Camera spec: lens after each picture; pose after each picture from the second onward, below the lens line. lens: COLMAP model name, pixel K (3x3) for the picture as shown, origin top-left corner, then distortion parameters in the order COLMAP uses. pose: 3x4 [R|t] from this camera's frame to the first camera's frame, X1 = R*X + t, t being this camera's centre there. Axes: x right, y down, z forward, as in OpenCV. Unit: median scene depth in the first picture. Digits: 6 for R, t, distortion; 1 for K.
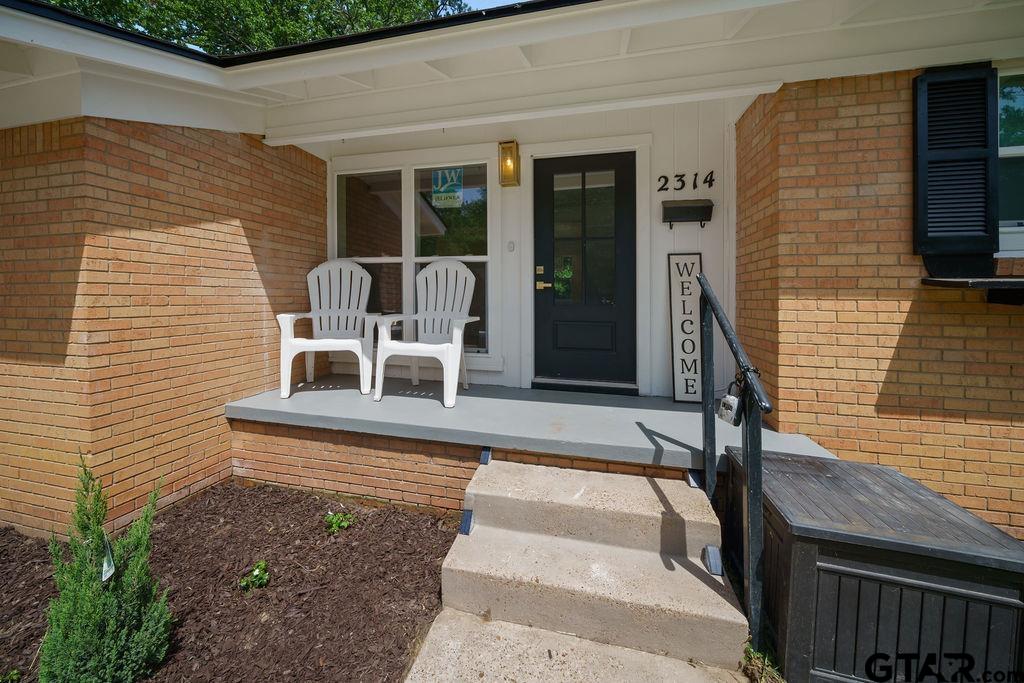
lens RADIAL K [[341.8, 0, 515.2], [0, 341.8, 285.1], [0, 0, 1]] dist [-0.000096, 0.000018]
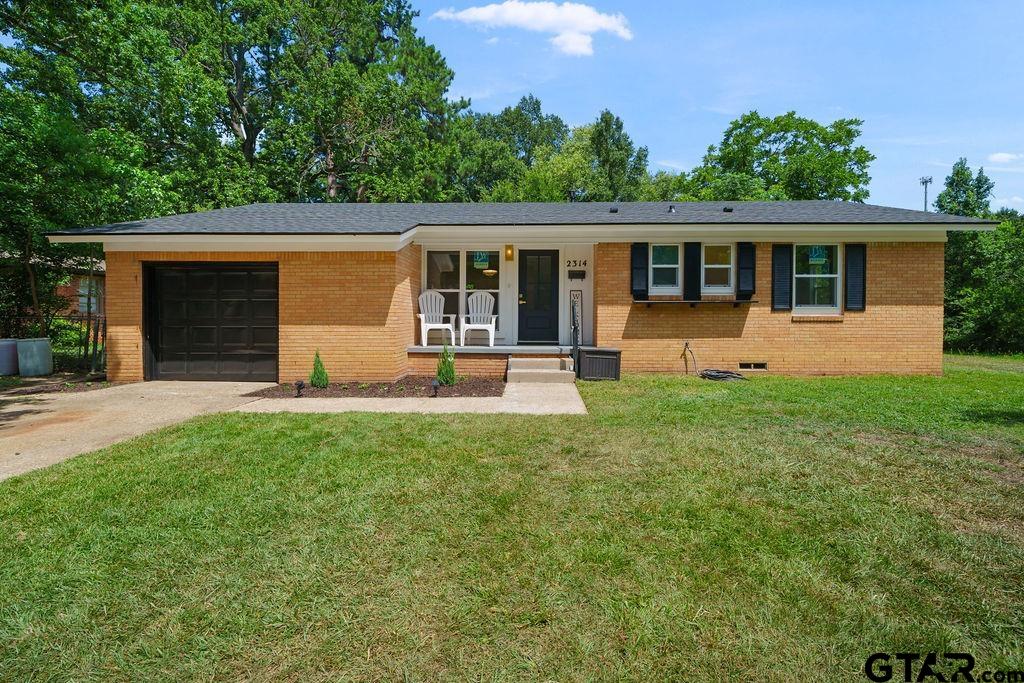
lens RADIAL K [[454.7, 0, 510.7], [0, 454.7, 334.2], [0, 0, 1]] dist [0.000922, 0.000000]
pose [[0.984092, -0.011021, 0.177315, -0.632412], [-0.002119, 0.997275, 0.073750, -0.011421], [-0.177644, -0.072952, 0.981387, -2.389743]]
